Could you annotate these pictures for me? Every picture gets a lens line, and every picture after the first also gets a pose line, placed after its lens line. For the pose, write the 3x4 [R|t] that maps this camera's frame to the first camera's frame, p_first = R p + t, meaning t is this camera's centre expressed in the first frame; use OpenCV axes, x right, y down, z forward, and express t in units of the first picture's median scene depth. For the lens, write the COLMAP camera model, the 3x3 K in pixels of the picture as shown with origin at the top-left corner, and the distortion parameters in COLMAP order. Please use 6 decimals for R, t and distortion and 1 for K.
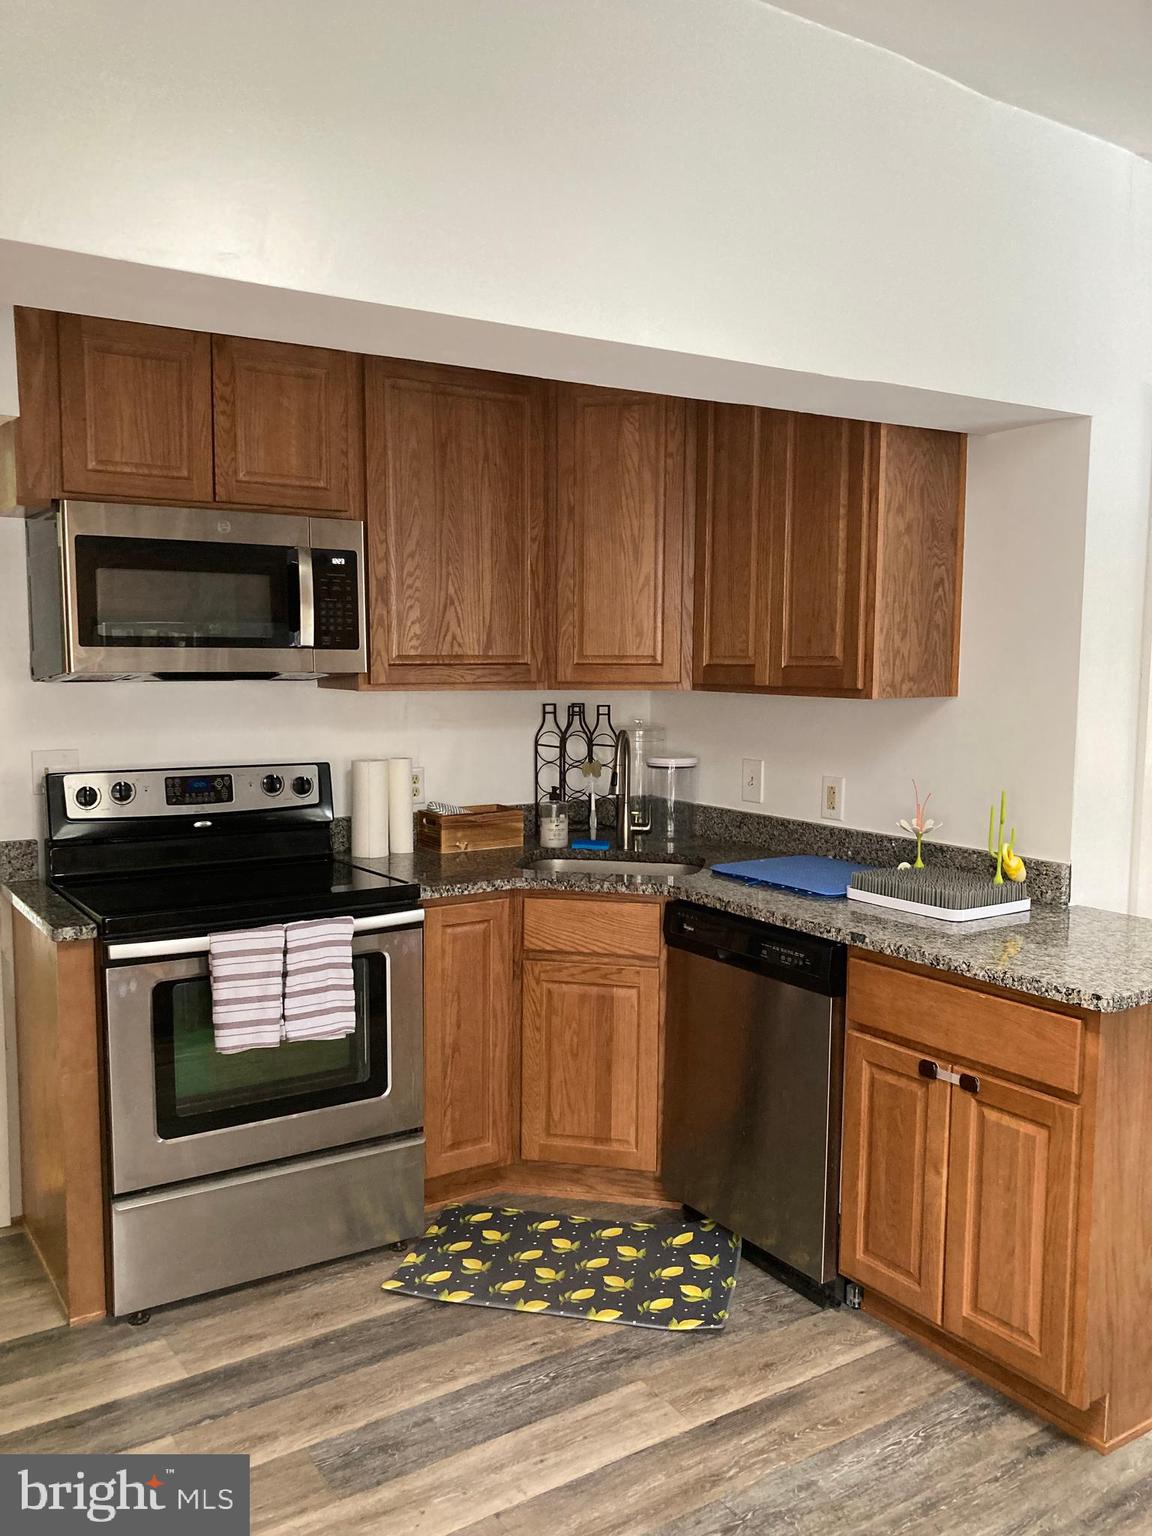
lens RADIAL K [[1231.2, 0, 575.0], [0, 1231.2, 773.0], [0, 0, 1]] dist [0.023381, -0.039646]
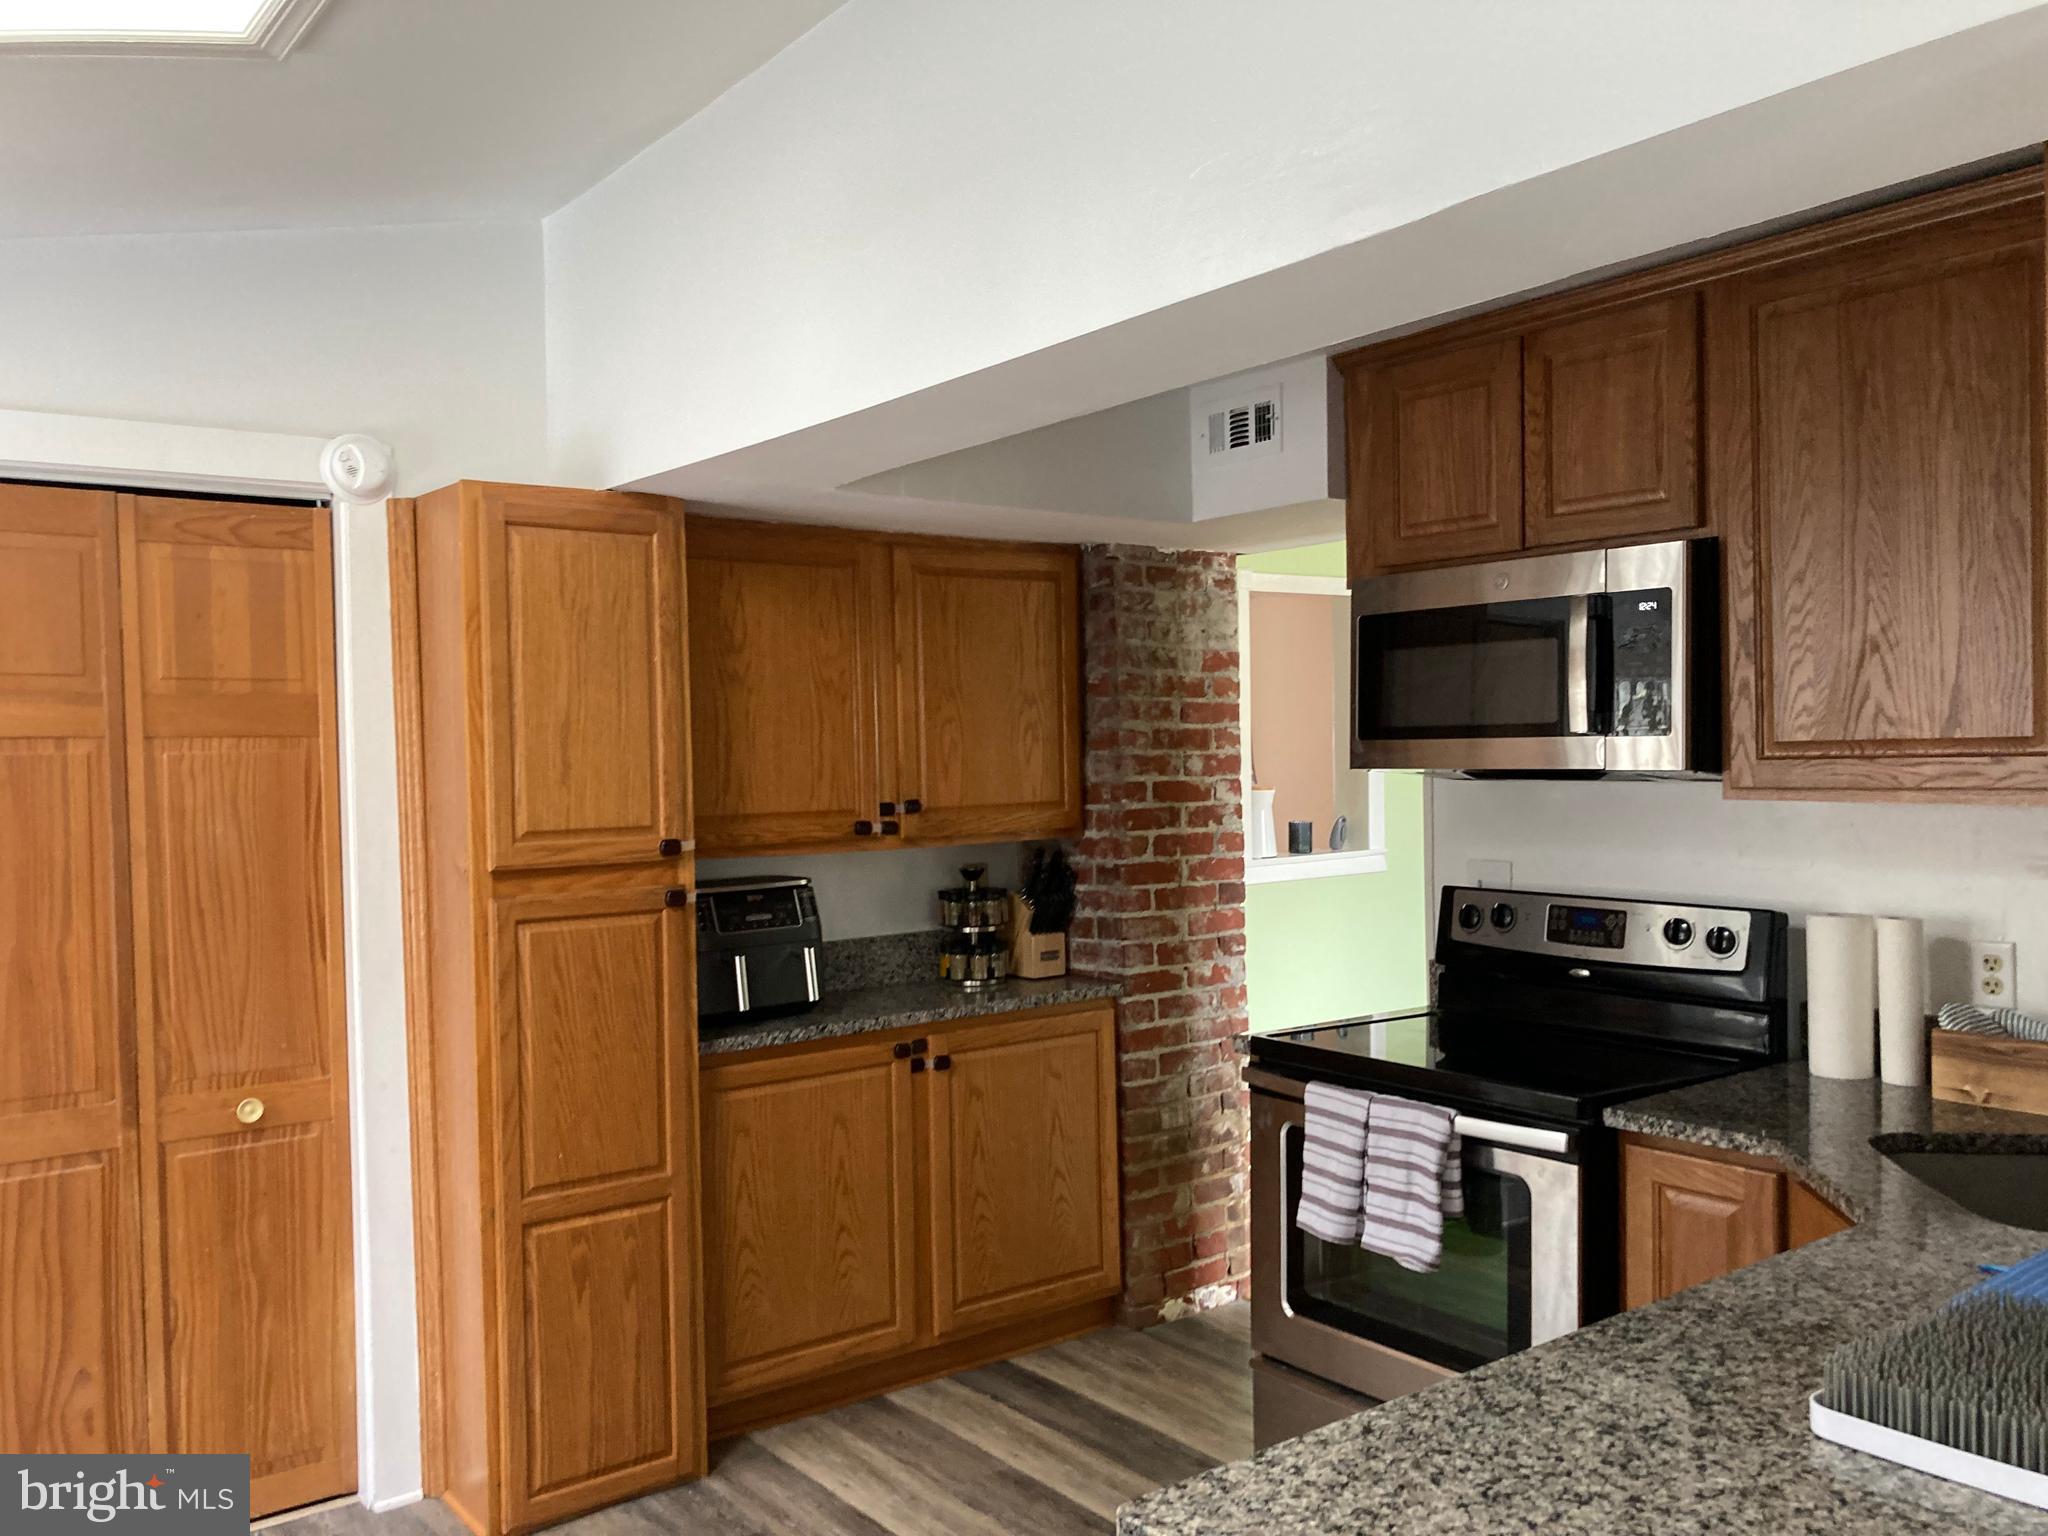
lens RADIAL K [[1641.5, 0, 1020.8], [0, 1641.5, 768.3], [0, 0, 1]] dist [0.023381, -0.039646]
pose [[0.085319, 0.002546, -0.996350, 0.641475], [-0.081153, 0.996692, -0.004403, -0.048557], [0.993043, 0.081233, 0.085244, 0.558163]]
